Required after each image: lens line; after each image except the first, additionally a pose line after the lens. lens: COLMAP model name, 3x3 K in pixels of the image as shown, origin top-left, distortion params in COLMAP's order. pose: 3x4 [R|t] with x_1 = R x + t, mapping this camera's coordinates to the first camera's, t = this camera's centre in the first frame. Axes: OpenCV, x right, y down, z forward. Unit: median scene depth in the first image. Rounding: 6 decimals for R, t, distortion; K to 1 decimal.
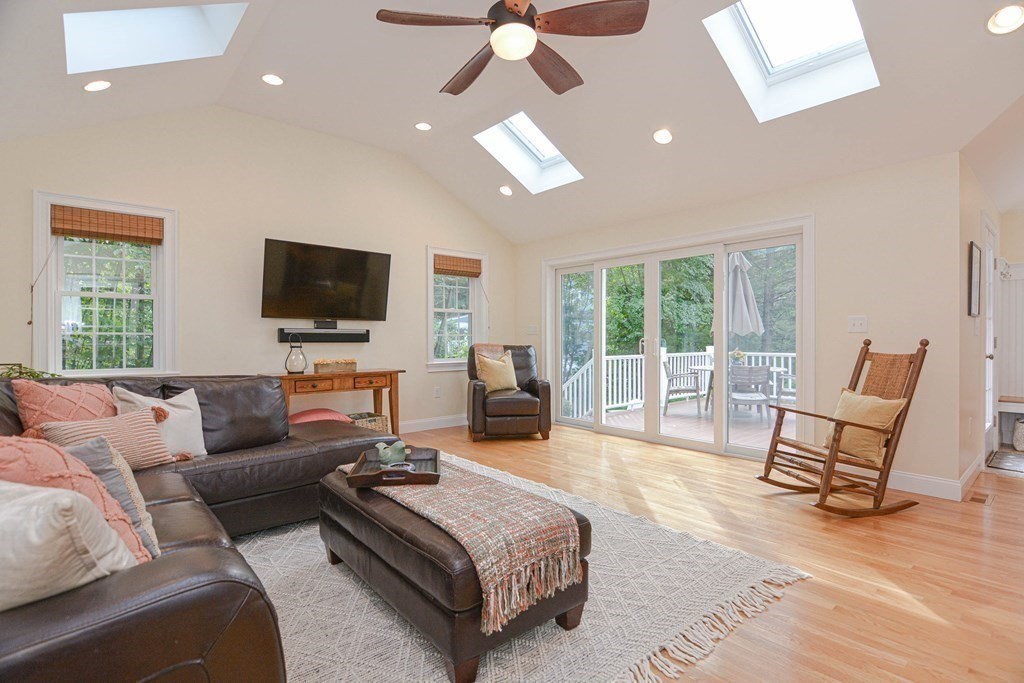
lens RADIAL K [[498.0, 0, 518.3], [0, 498.0, 337.9], [0, 0, 1]] dist [0.004749, -0.007897]
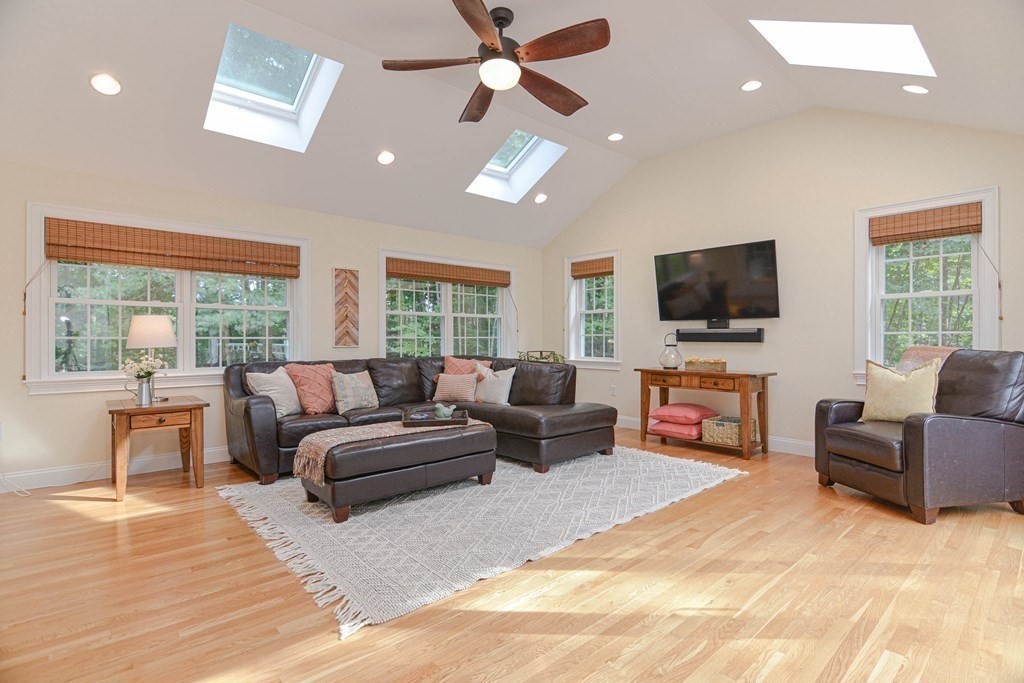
lens RADIAL K [[498.0, 0, 514.0], [0, 498.0, 336.7], [0, 0, 1]] dist [0.004749, -0.007897]
pose [[0.005855, -0.003451, -0.999977, 0.659760], [0.001400, 0.999993, -0.003443, 0.001477], [0.999982, -0.001380, 0.005860, 0.606560]]
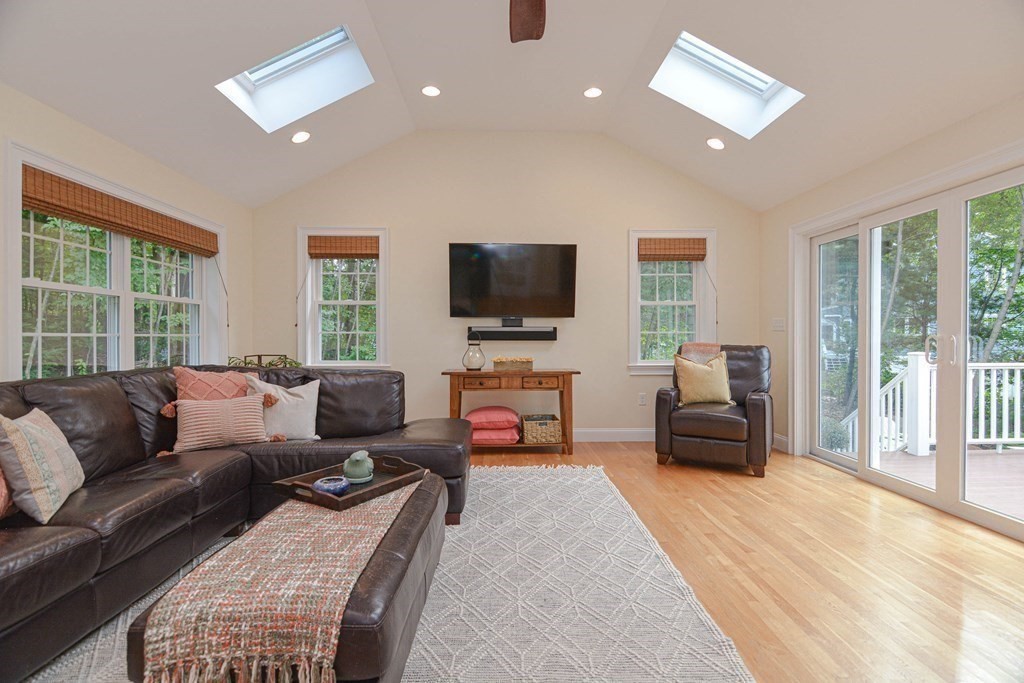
lens RADIAL K [[498.0, 0, 513.8], [0, 498.0, 340.0], [0, 0, 1]] dist [0.004749, -0.007897]
pose [[0.771575, 0.004078, -0.636126, 0.263556], [0.001115, 0.999969, 0.007763, 0.000558], [0.636138, -0.006699, 0.771546, 0.243218]]
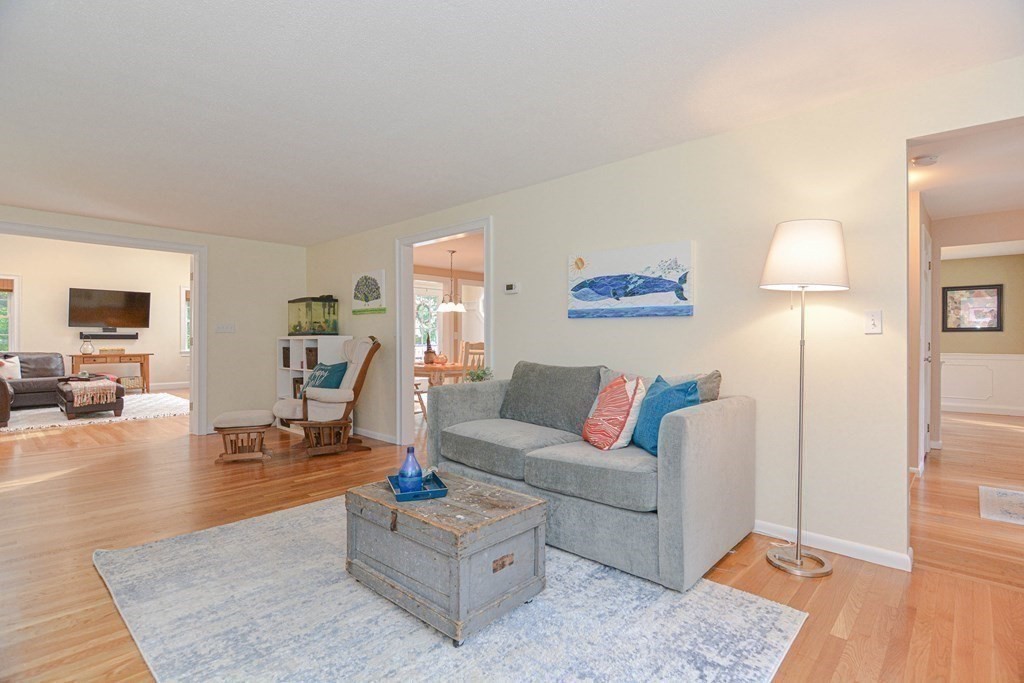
lens RADIAL K [[498.0, 0, 506.2], [0, 498.0, 338.9], [0, 0, 1]] dist [0.004749, -0.007897]
pose [[0.995033, -0.000358, 0.099544, 0.989157], [0.000237, 0.999999, 0.001228, 0.006438], [-0.099545, -0.001198, 0.995032, -1.112925]]
